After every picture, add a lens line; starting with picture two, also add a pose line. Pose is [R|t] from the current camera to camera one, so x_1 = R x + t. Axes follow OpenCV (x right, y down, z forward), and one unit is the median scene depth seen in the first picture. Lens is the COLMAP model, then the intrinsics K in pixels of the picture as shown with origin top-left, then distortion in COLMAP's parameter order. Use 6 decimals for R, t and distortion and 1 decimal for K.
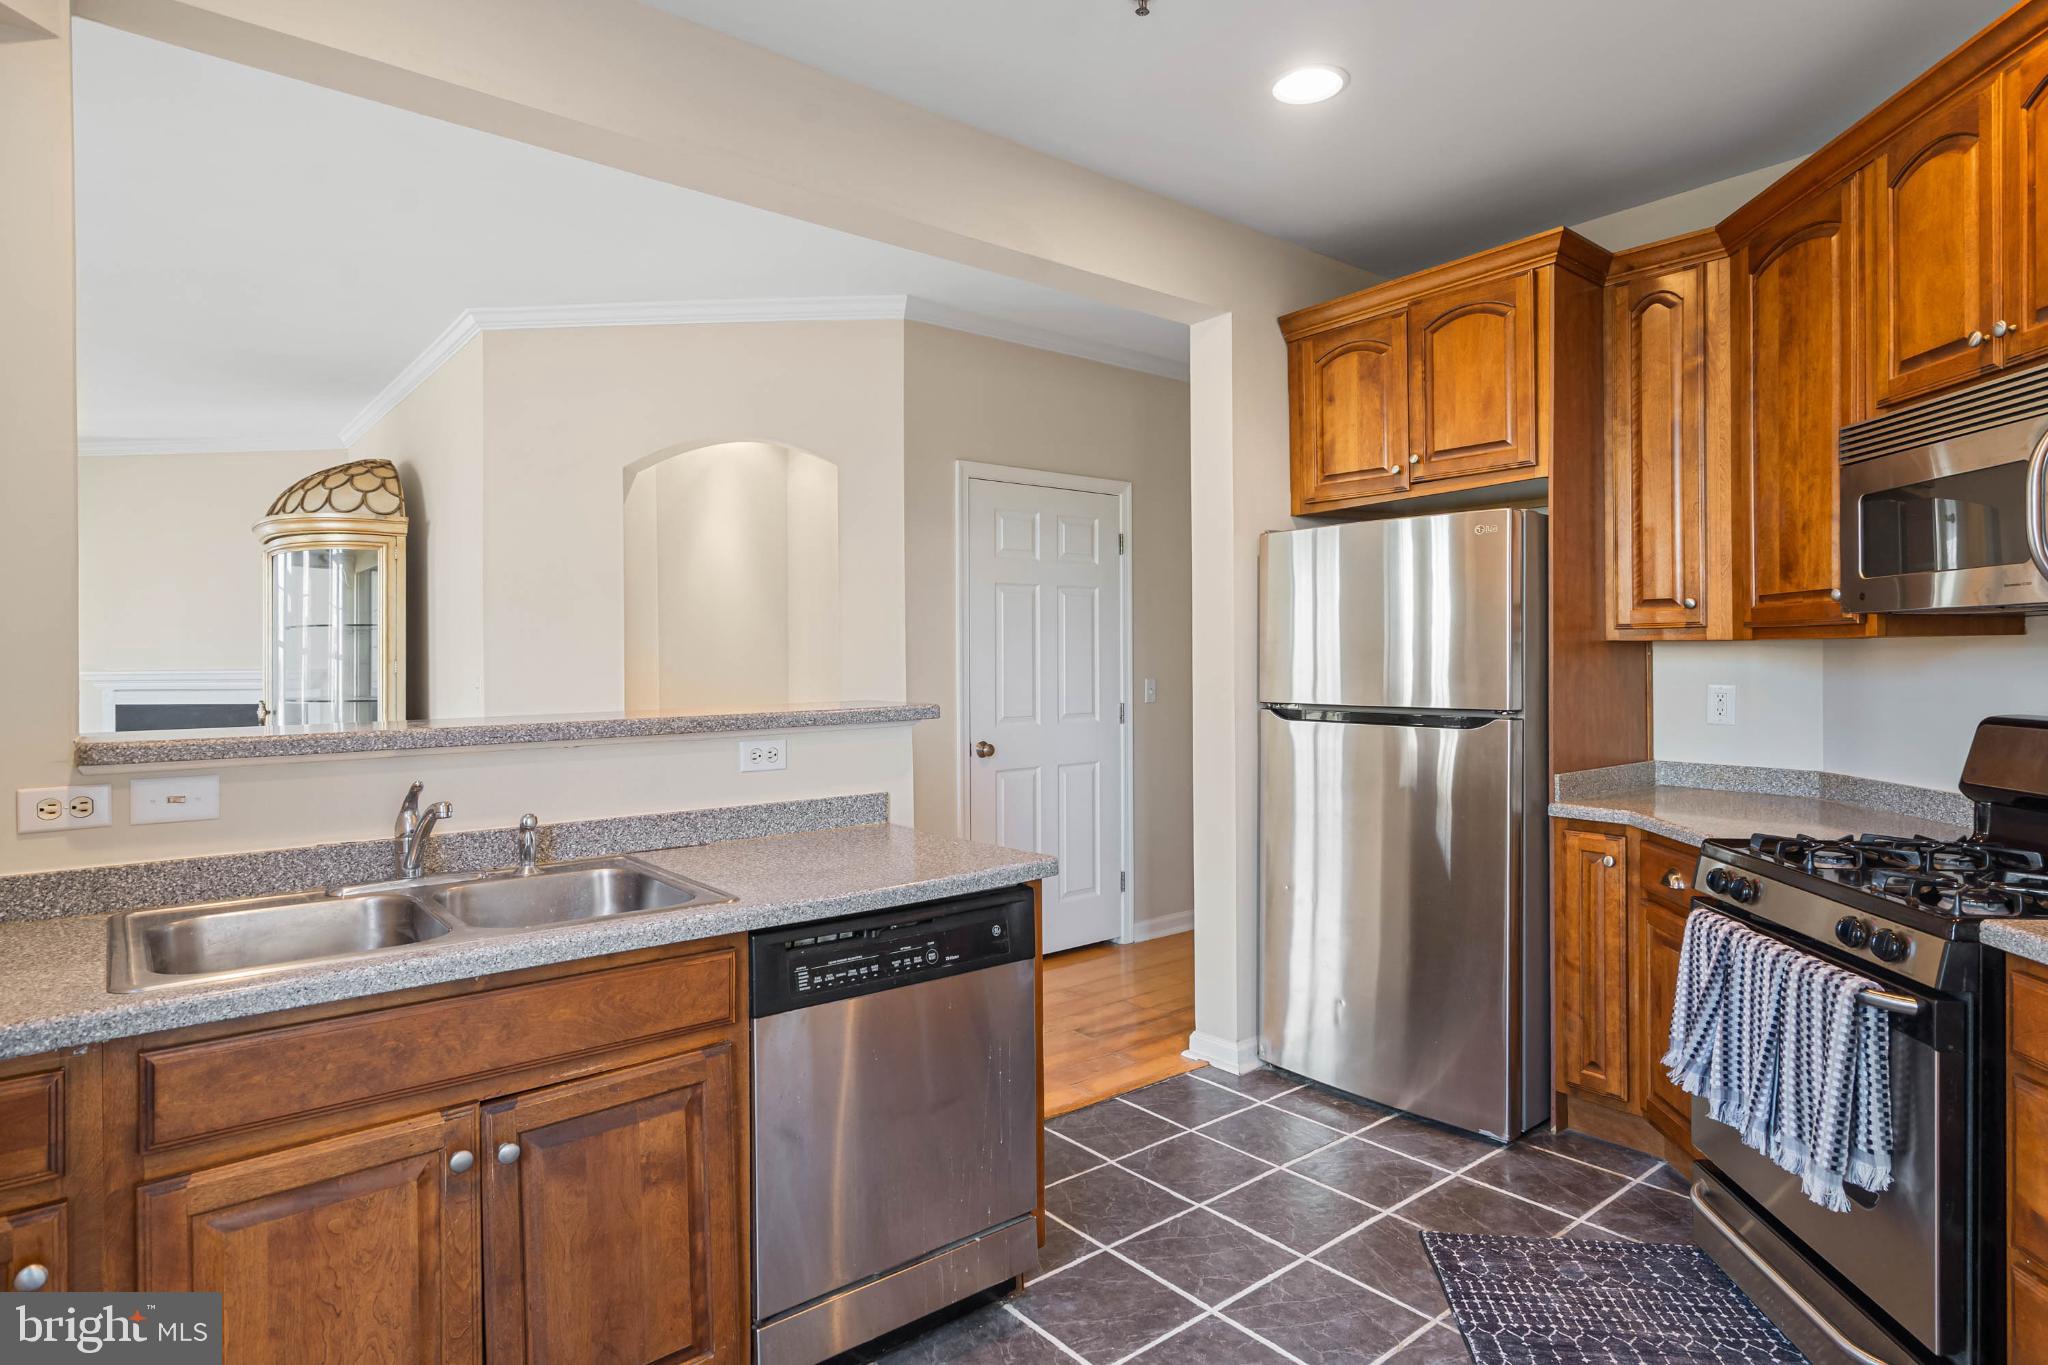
lens RADIAL K [[1123.2, 0, 1027.4], [0, 1123.2, 651.5], [0, 0, 1]] dist [-0.000111, -0.000073]
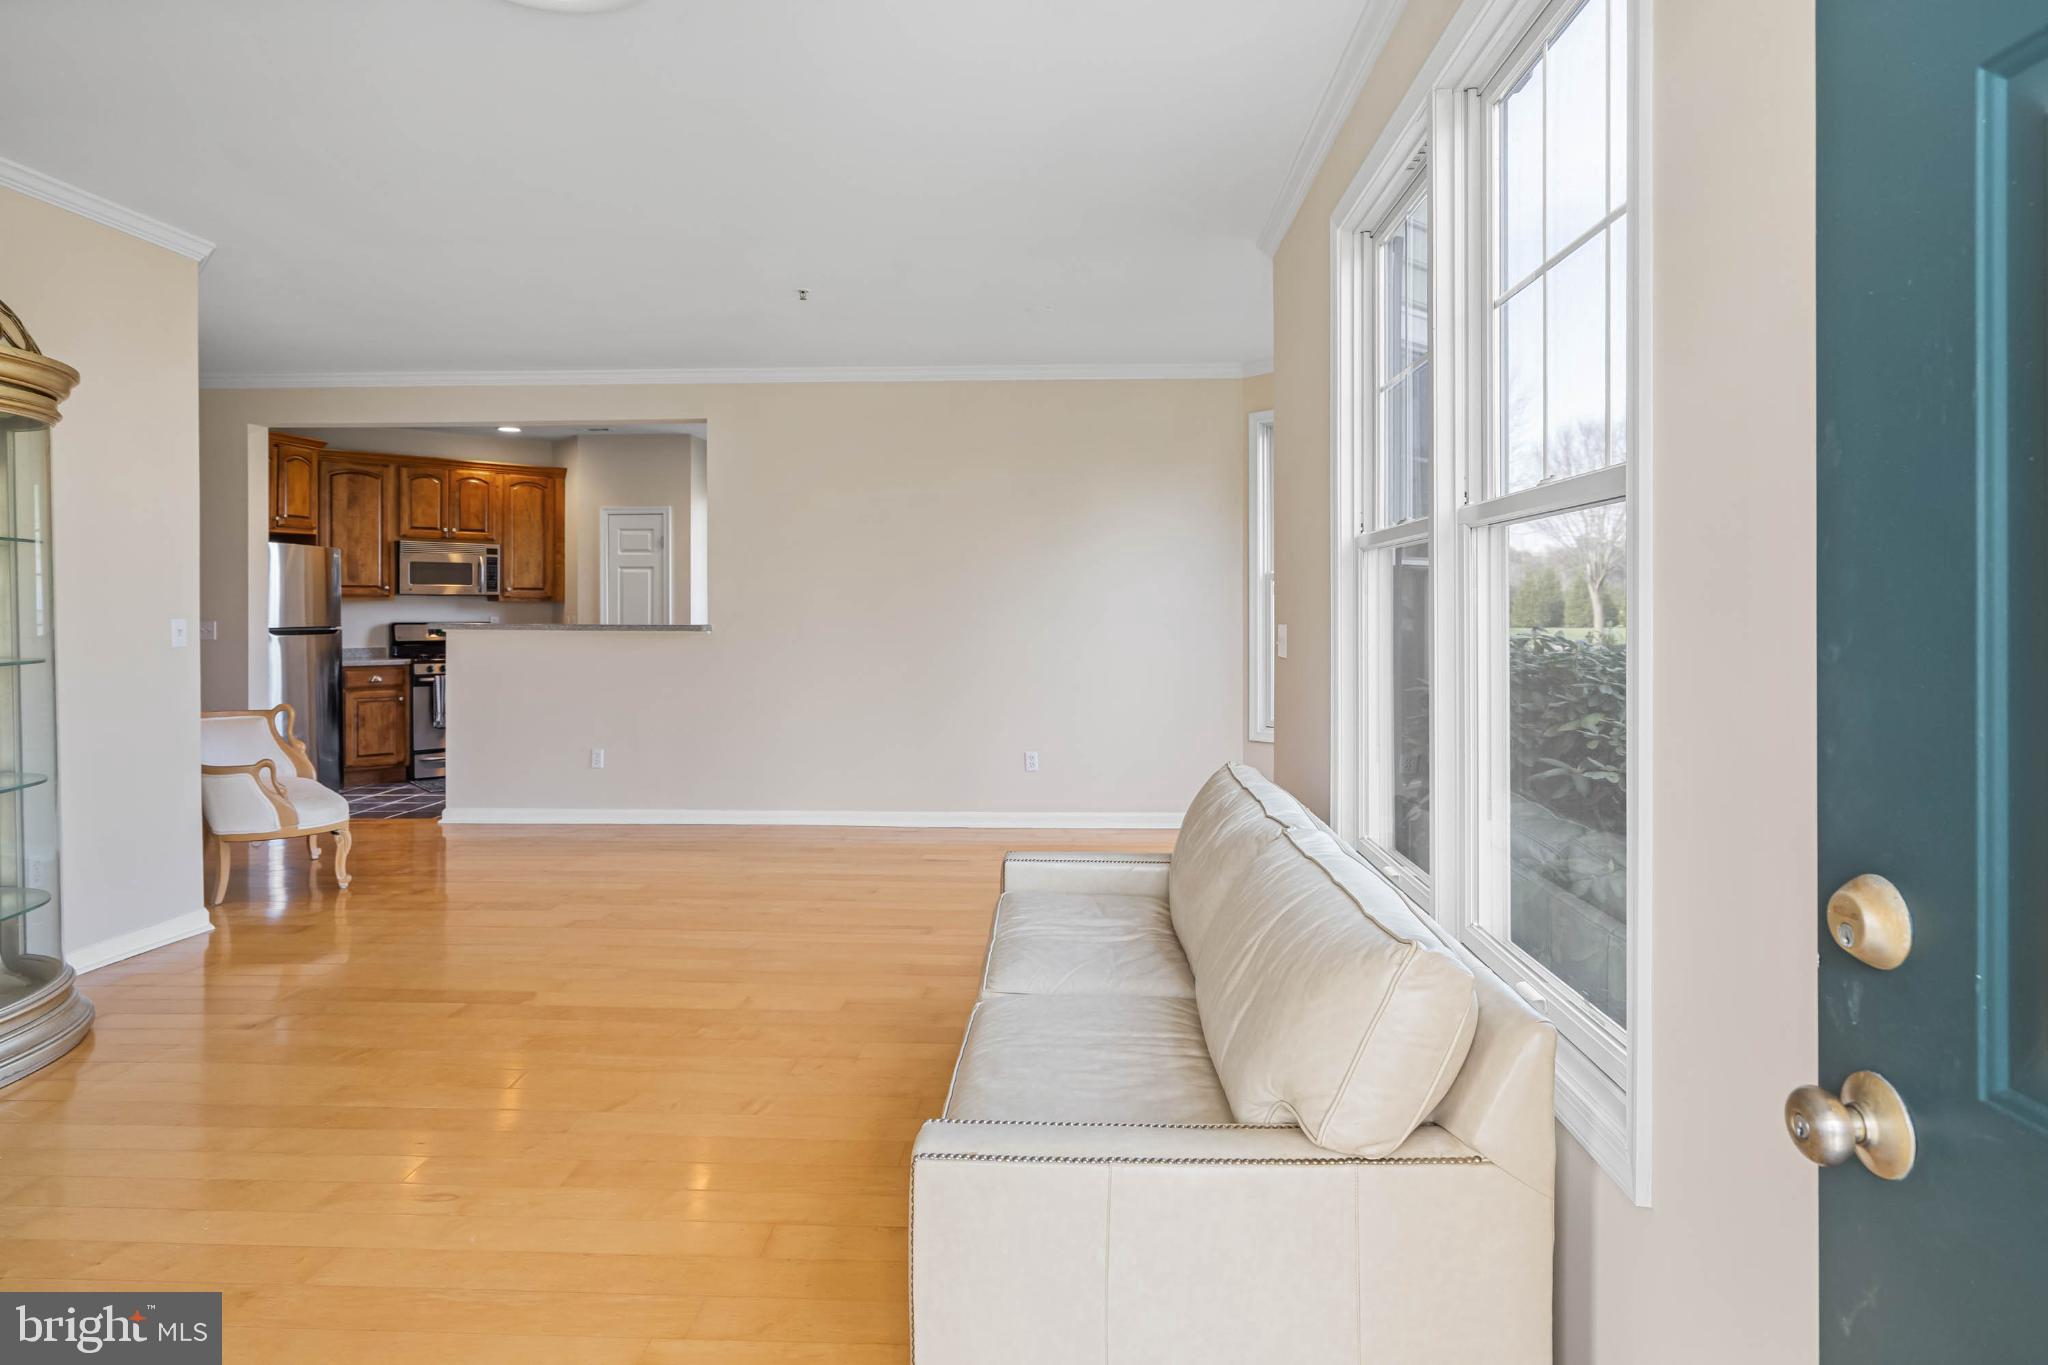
lens RADIAL K [[1179.0, 0, 1033.3], [0, 1179.0, 612.3], [0, 0, 1]] dist [0.003147, 0.000885]
pose [[-0.743221, 0.004120, 0.669033, -2.422970], [0.002130, 0.999991, -0.003792, 0.031712], [-0.669043, -0.001394, -0.743223, 1.824046]]
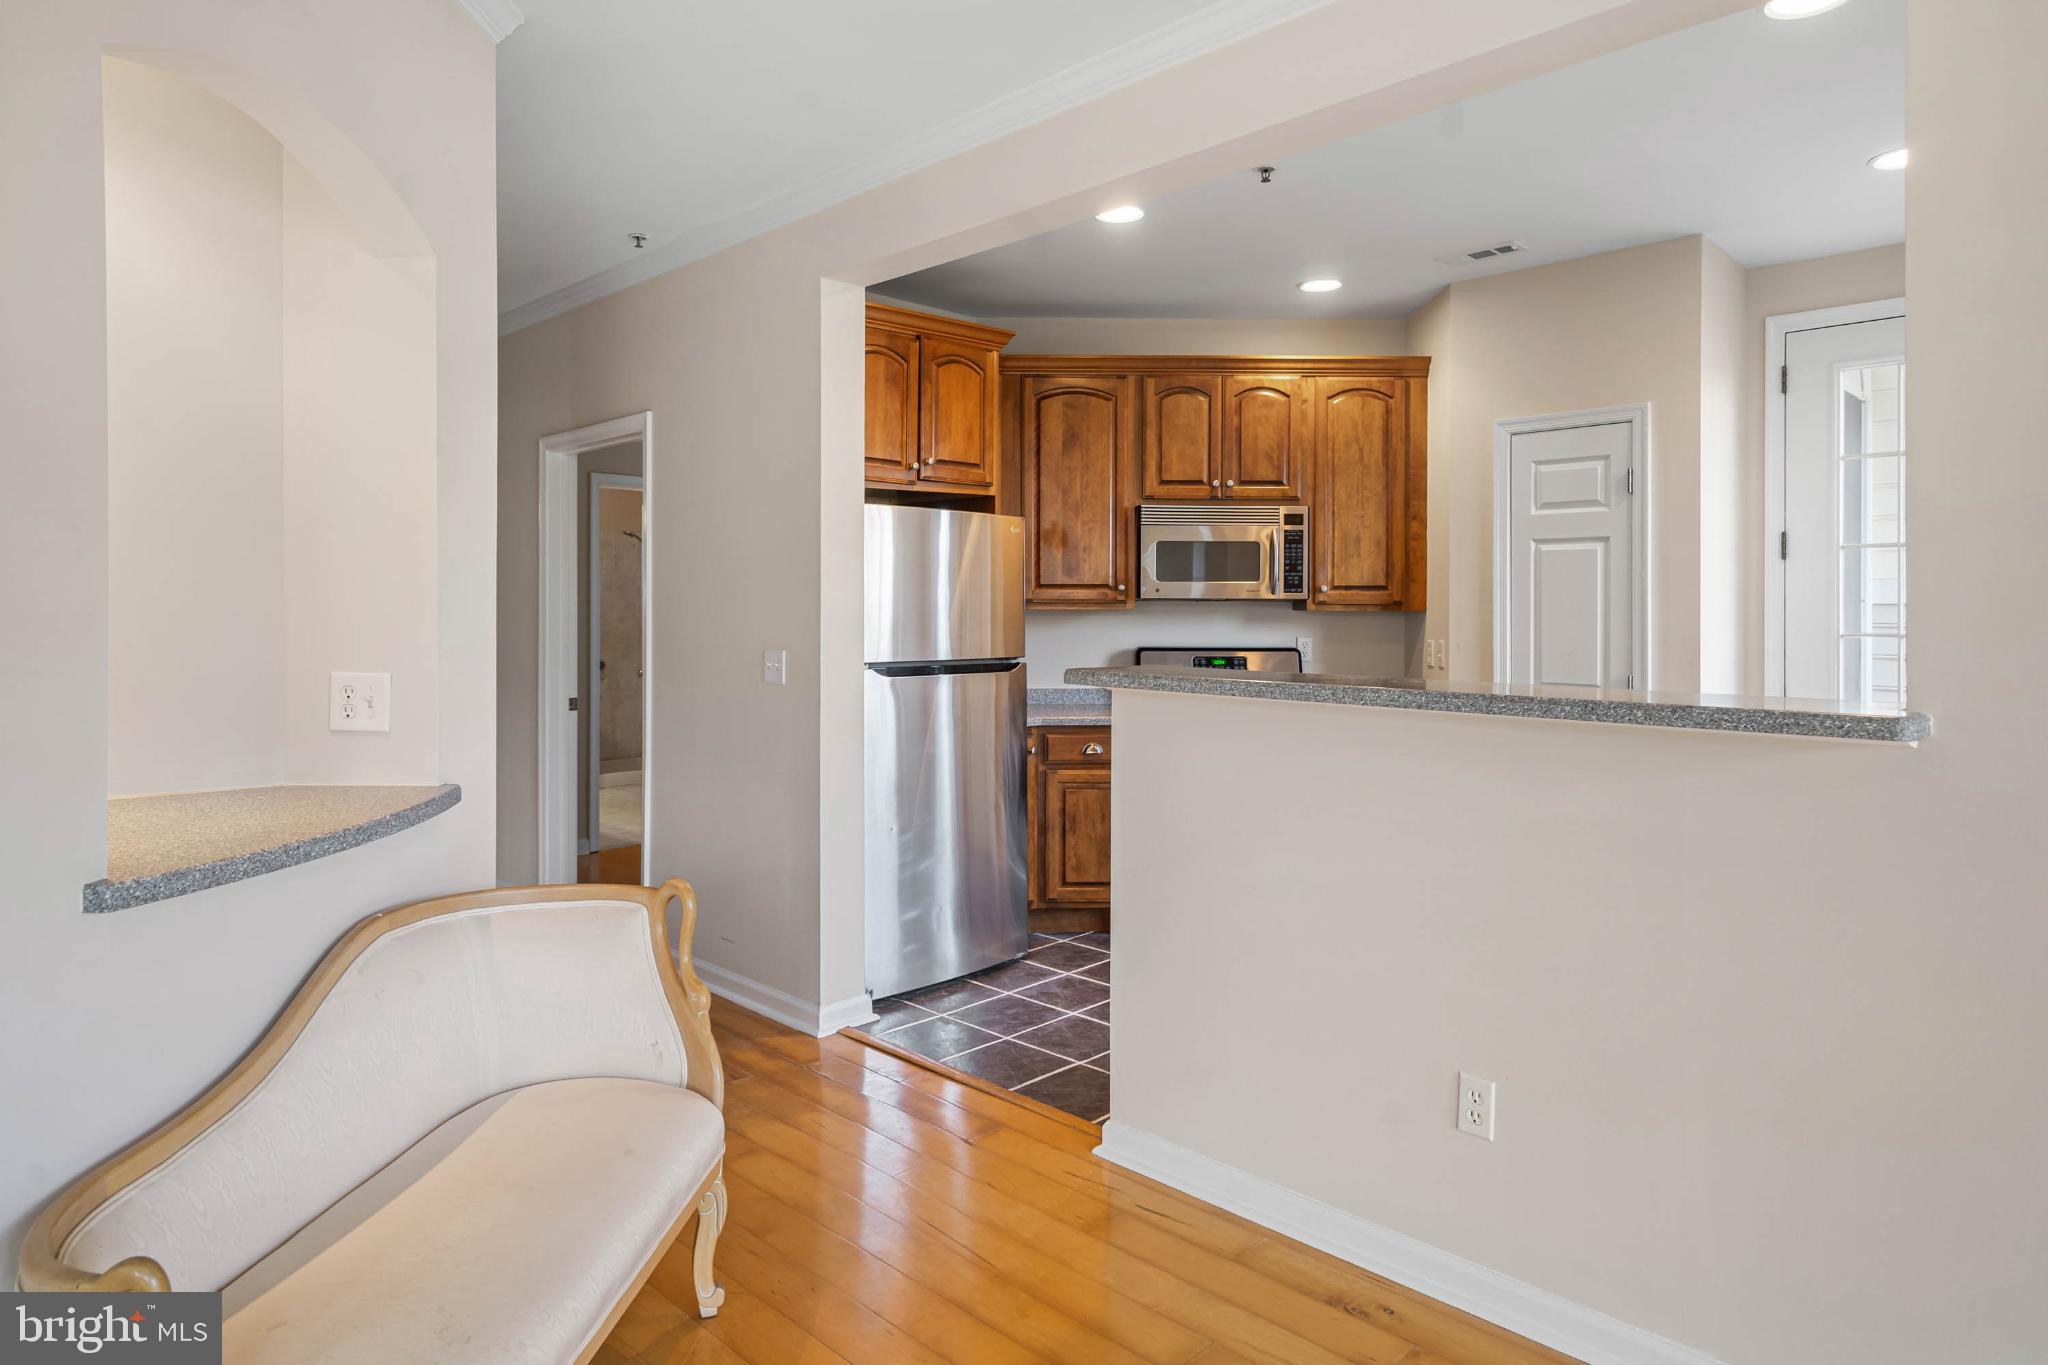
lens RADIAL K [[1179.0, 0, 1033.3], [0, 1179.0, 612.3], [0, 0, 1]] dist [0.003147, 0.000885]
pose [[-0.109824, 0.004768, 0.993940, -1.014601], [-0.005220, 0.999972, -0.005374, 0.002801], [-0.993937, -0.005778, -0.109796, 1.073087]]
